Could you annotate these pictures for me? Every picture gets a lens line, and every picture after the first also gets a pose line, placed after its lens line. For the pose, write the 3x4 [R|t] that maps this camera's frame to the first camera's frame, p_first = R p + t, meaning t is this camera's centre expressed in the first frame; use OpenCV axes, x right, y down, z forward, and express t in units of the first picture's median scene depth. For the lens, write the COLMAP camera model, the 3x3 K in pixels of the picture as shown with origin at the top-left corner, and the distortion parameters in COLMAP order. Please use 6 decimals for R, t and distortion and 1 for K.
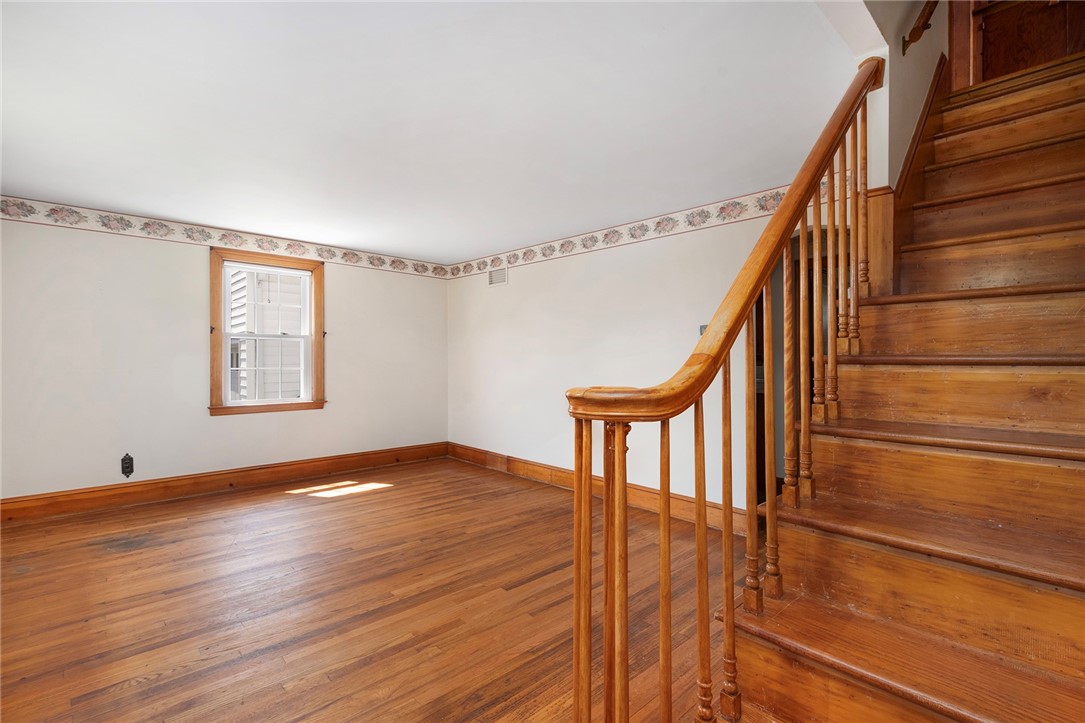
lens RADIAL K [[482.7, 0, 539.3], [0, 482.7, 358.6], [0, 0, 1]] dist [0.013762, 0.001278]
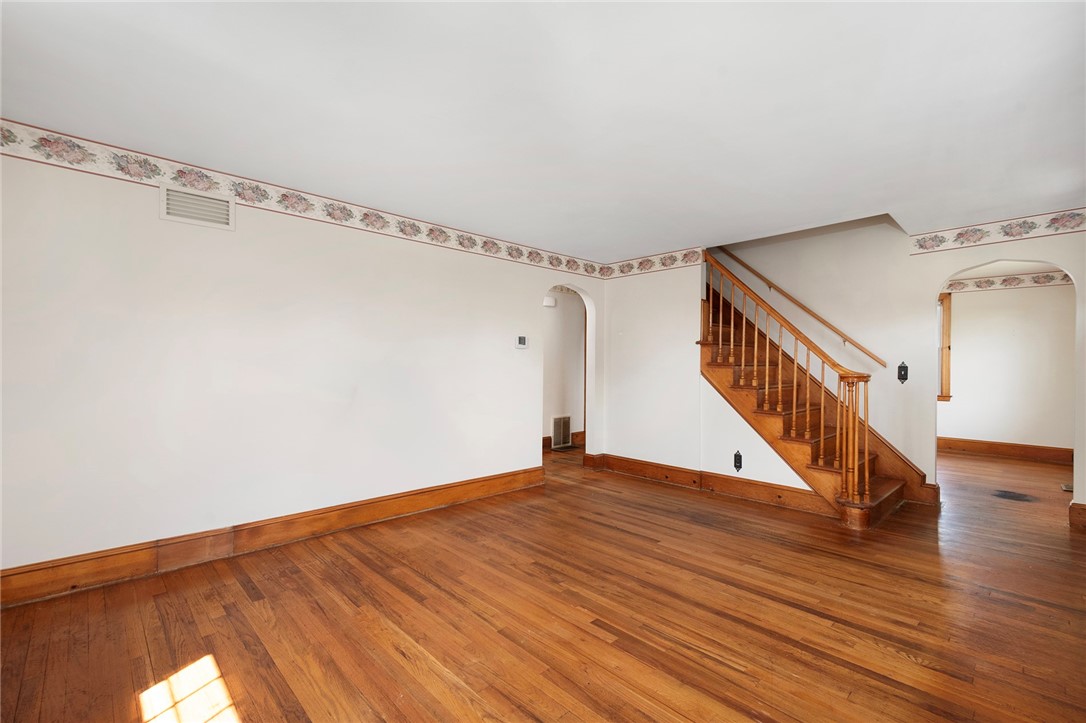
lens RADIAL K [[483.1, 0, 541.0], [0, 483.1, 366.5], [0, 0, 1]] dist [0.013762, 0.001278]
pose [[-0.001699, -0.006096, 0.999980, -0.897287], [-0.011750, 0.999913, 0.006076, 0.000911], [-0.999930, -0.011740, -0.001770, 0.868156]]
